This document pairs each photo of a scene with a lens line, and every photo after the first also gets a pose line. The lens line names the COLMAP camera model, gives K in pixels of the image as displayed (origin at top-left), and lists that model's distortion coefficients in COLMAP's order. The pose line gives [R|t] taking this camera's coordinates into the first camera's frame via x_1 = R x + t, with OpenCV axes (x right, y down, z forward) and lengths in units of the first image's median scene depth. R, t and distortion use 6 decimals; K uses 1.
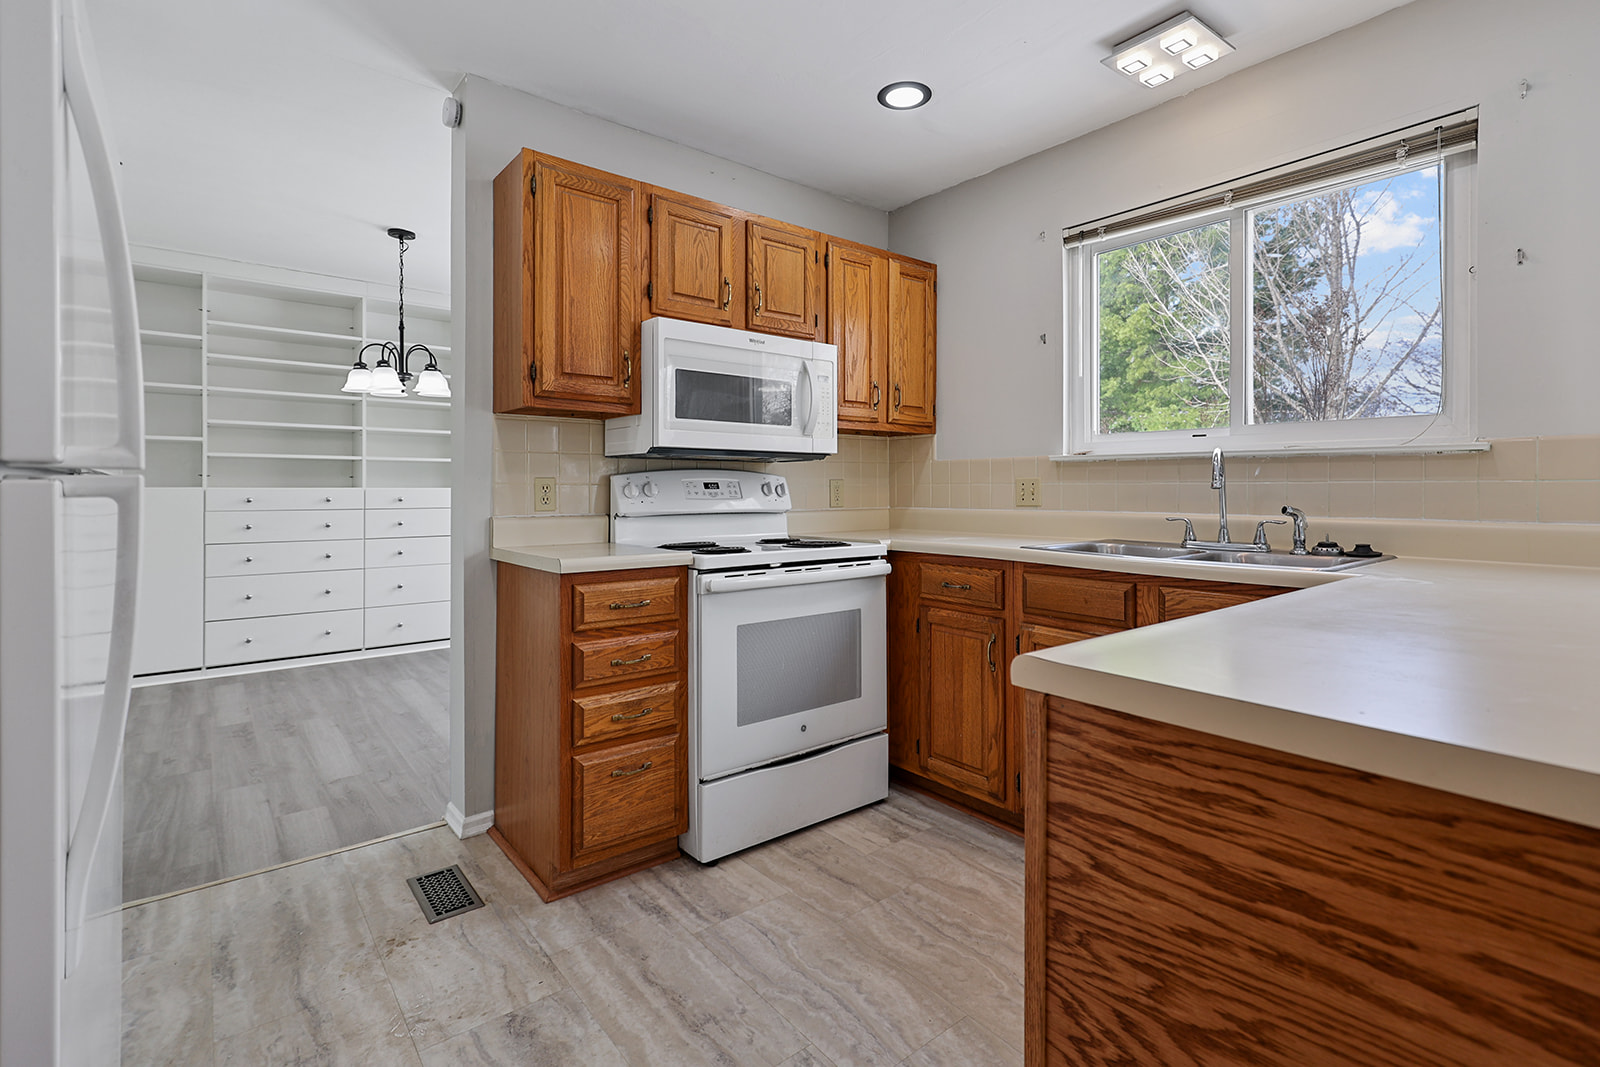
lens RADIAL K [[754.8, 0, 794.2], [0, 754.8, 484.0], [0, 0, 1]] dist [0.015748, -0.000288]
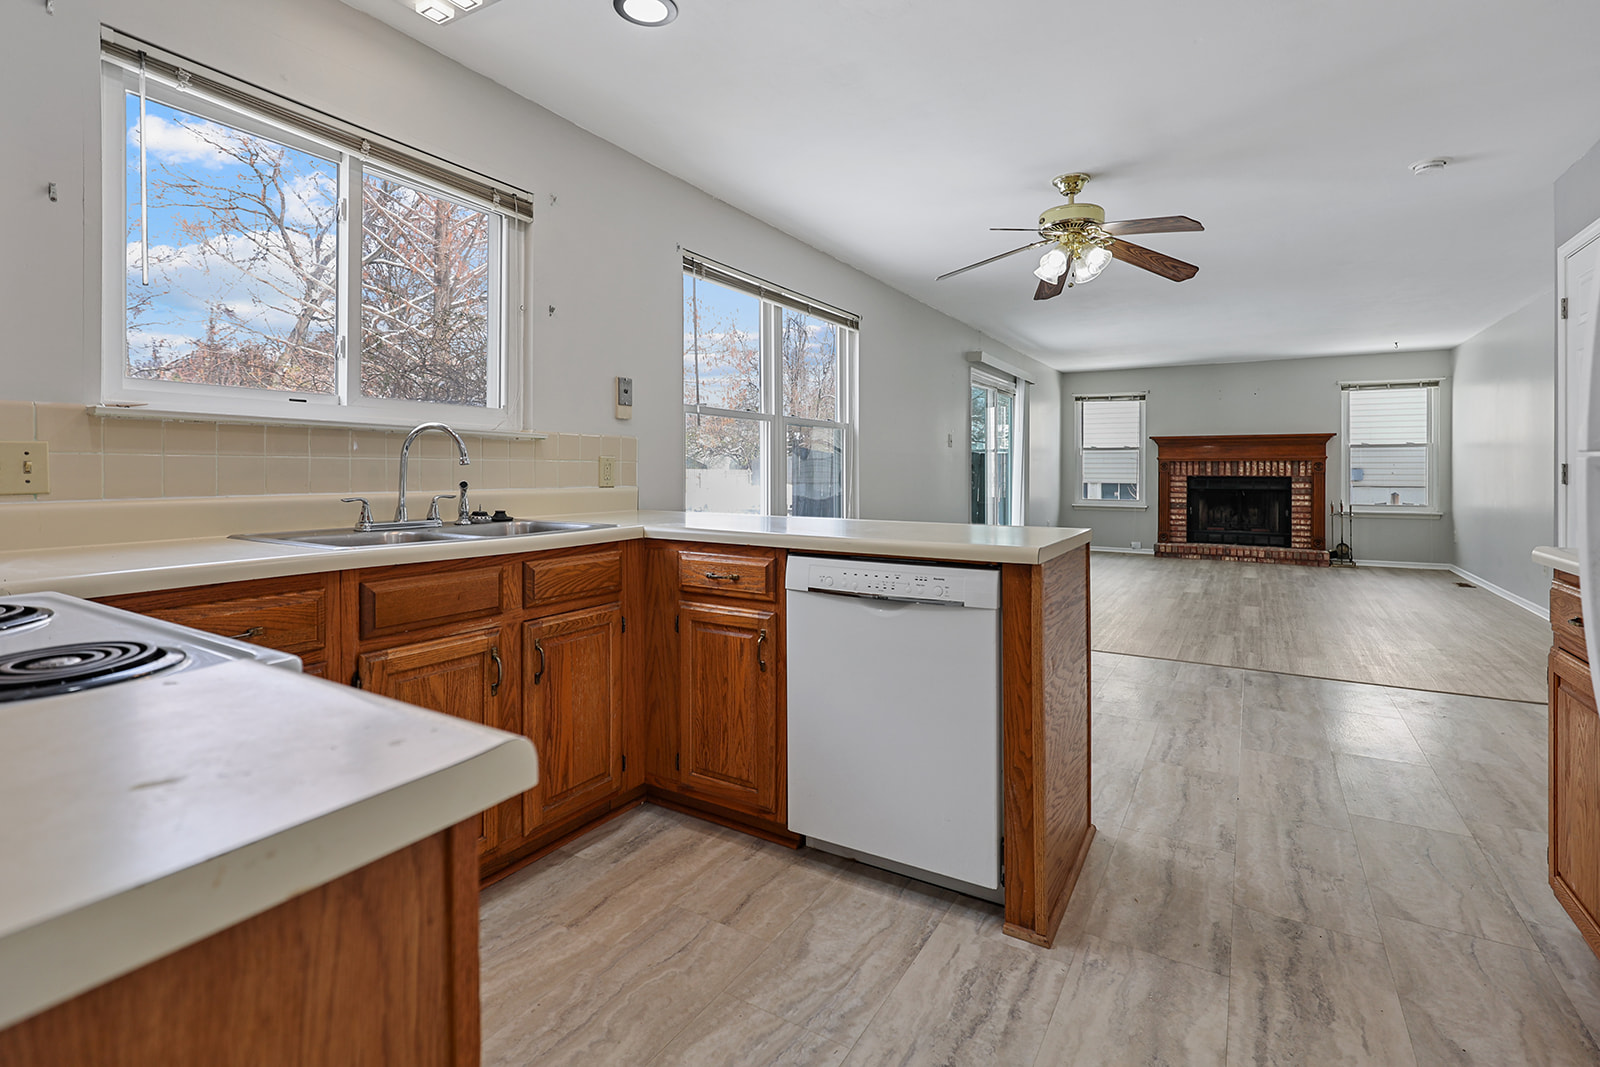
lens RADIAL K [[754.8, 0, 825.0], [0, 754.8, 471.9], [0, 0, 1]] dist [0.015748, -0.000288]
pose [[-0.377749, -0.006370, 0.925886, -0.464411], [-0.010548, 0.999941, 0.002576, 0.006495], [-0.925848, -0.008793, -0.377794, 0.784905]]
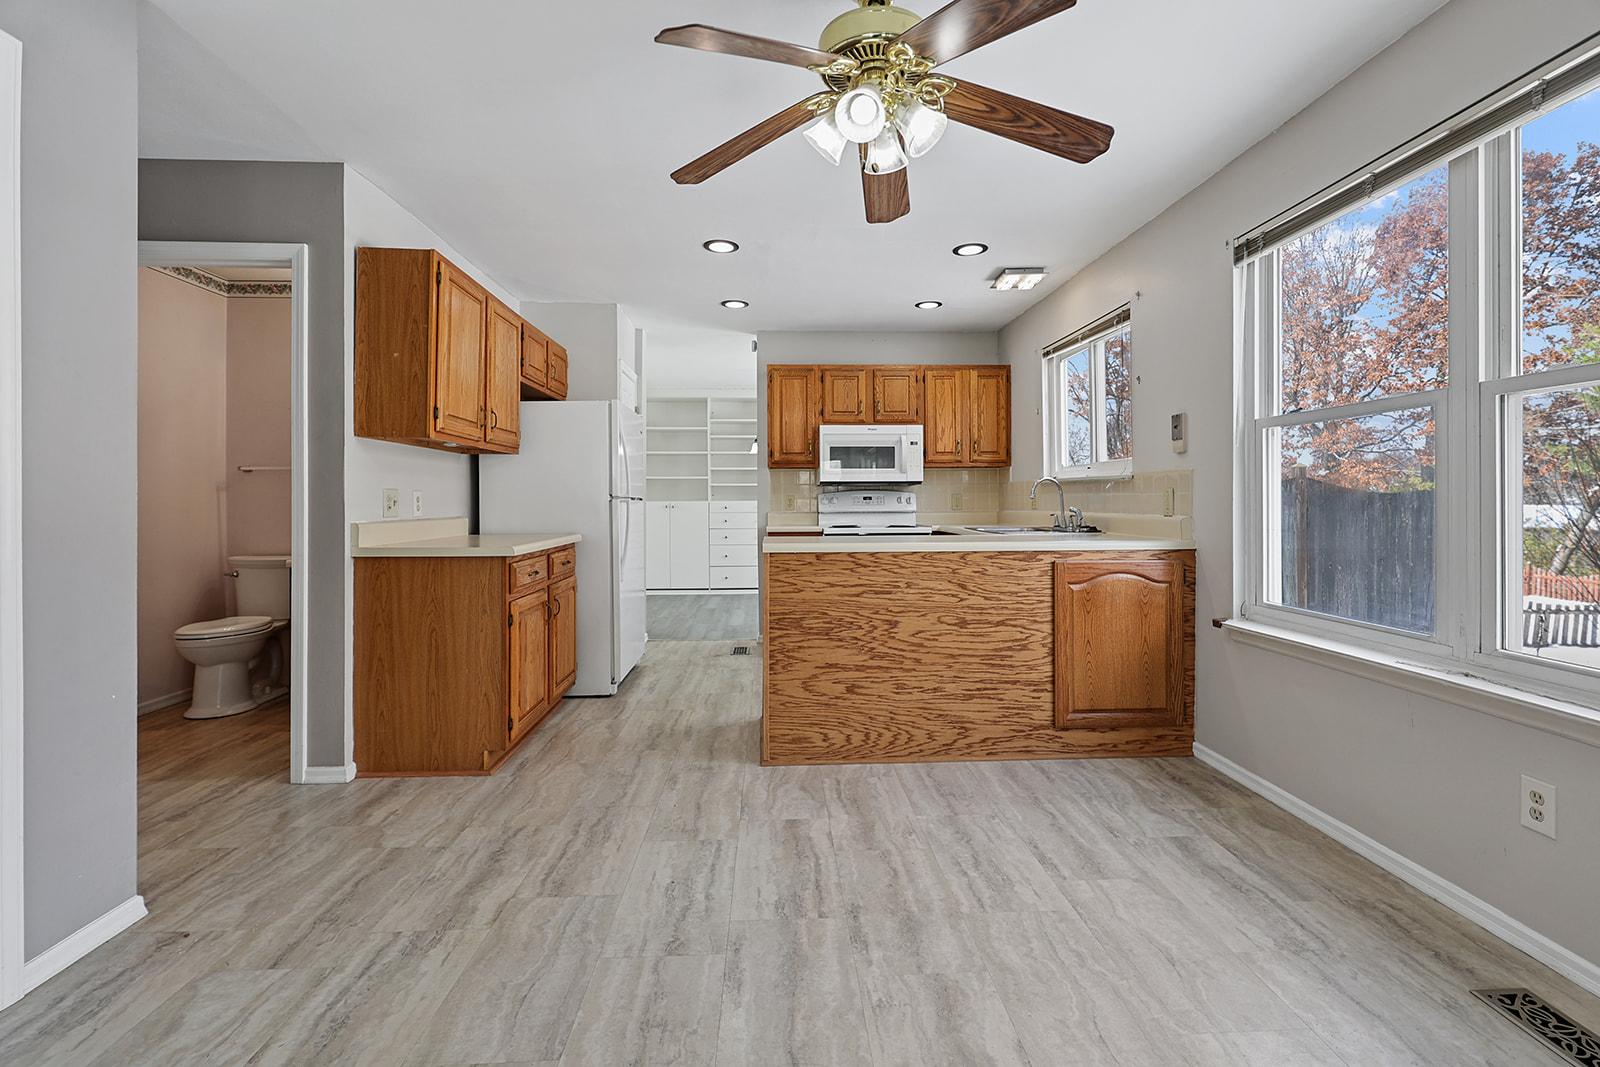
lens RADIAL K [[754.8, 0, 807.1], [0, 754.8, 501.1], [0, 0, 1]] dist [0.015748, -0.000288]
pose [[0.811912, -0.007771, -0.583728, 1.043893], [0.012178, 0.999919, 0.003627, 0.000248], [0.583652, -0.010053, 0.811941, -0.823690]]
